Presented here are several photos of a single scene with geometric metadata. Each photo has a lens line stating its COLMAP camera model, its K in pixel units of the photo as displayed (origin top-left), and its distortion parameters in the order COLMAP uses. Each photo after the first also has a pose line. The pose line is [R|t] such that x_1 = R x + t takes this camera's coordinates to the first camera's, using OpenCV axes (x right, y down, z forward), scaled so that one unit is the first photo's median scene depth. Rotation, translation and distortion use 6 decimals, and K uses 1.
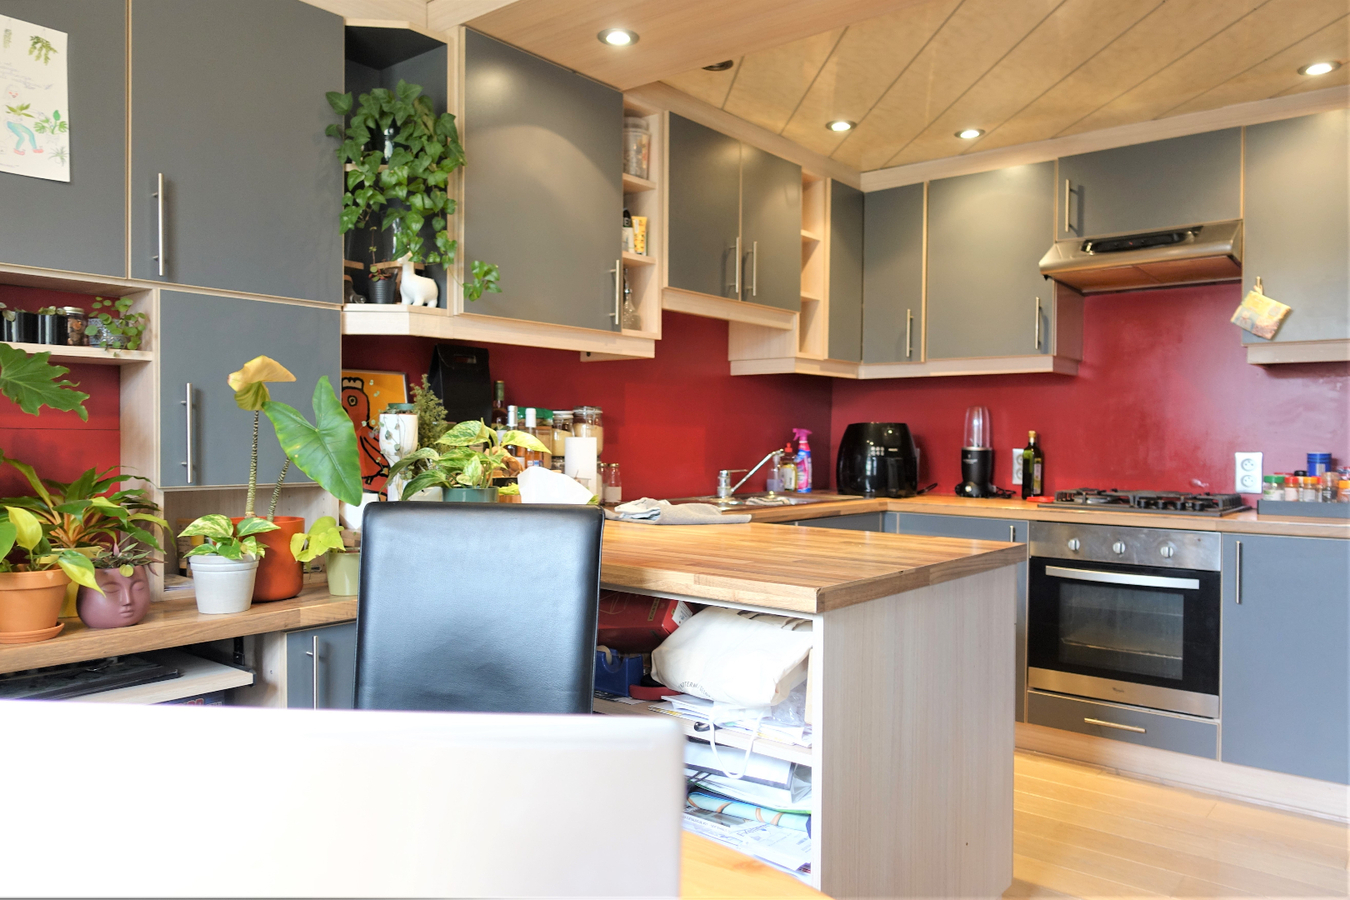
lens RADIAL K [[975.7, 0, 671.7], [0, 975.7, 446.7], [0, 0, 1]] dist [0.007541, 0.000253]
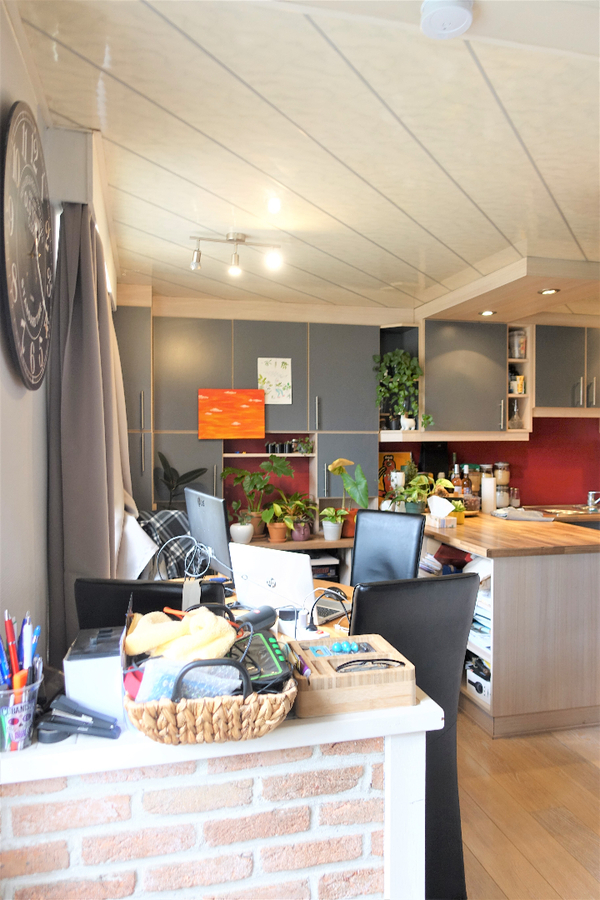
lens RADIAL K [[650.4, 0, 300.1], [0, 650.4, 449.6], [0, 0, 1]] dist [0.007541, 0.000253]
pose [[0.796598, 0.003861, -0.604497, 0.590302], [0.002265, 0.999954, 0.009371, -0.113563], [0.604505, -0.008834, 0.796553, -0.584135]]
